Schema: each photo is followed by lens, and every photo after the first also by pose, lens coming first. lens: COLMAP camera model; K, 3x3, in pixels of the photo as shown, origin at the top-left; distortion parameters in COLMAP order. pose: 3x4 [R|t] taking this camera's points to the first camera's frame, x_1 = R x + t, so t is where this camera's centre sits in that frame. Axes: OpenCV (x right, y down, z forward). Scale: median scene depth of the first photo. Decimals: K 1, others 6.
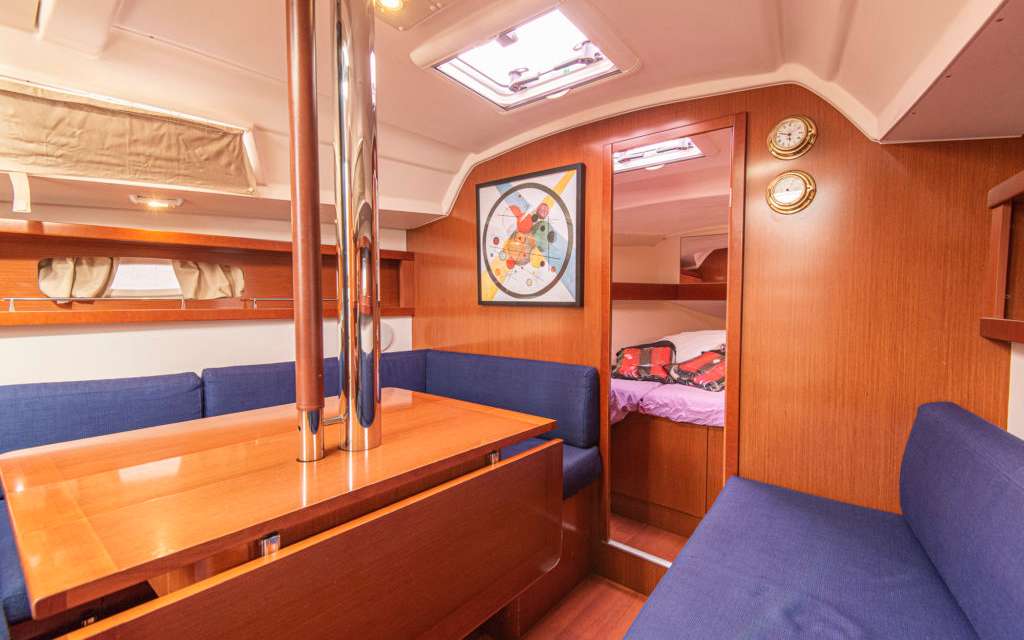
lens RADIAL K [[447.4, 0, 512.0], [0, 447.4, 320.0], [0, 0, 1]] dist [-0.000040, -0.000006]
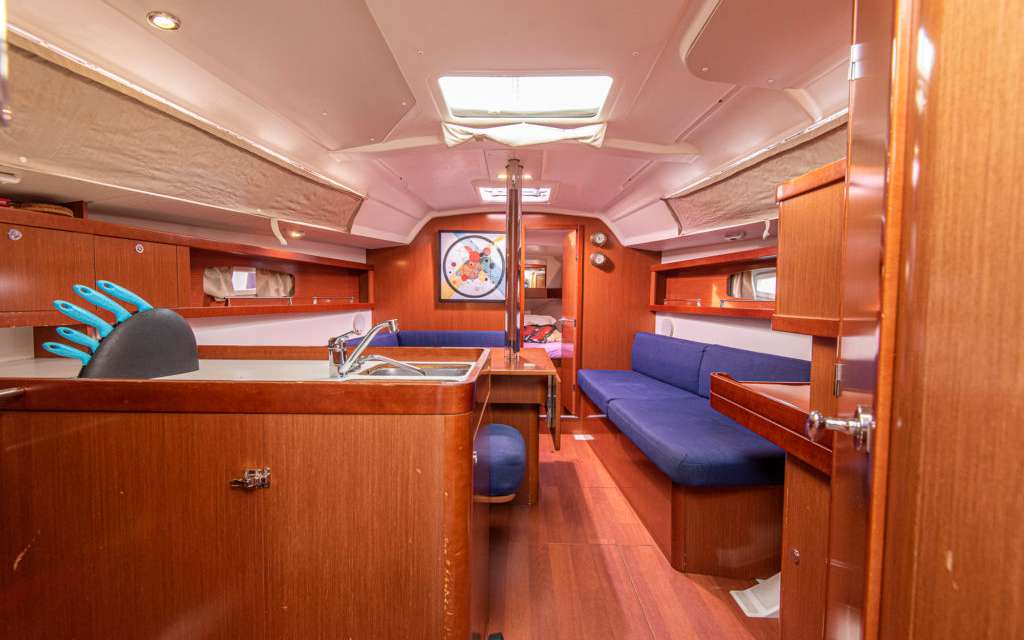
lens RADIAL K [[469.6, 0, 512.0], [0, 469.6, 320.0], [0, 0, 1]] dist [0.000206, 0.000000]
pose [[0.779686, -0.028893, 0.625504, -1.031477], [0.029505, 0.999521, 0.009392, 0.029056], [-0.625475, 0.011133, 0.780165, -0.578809]]
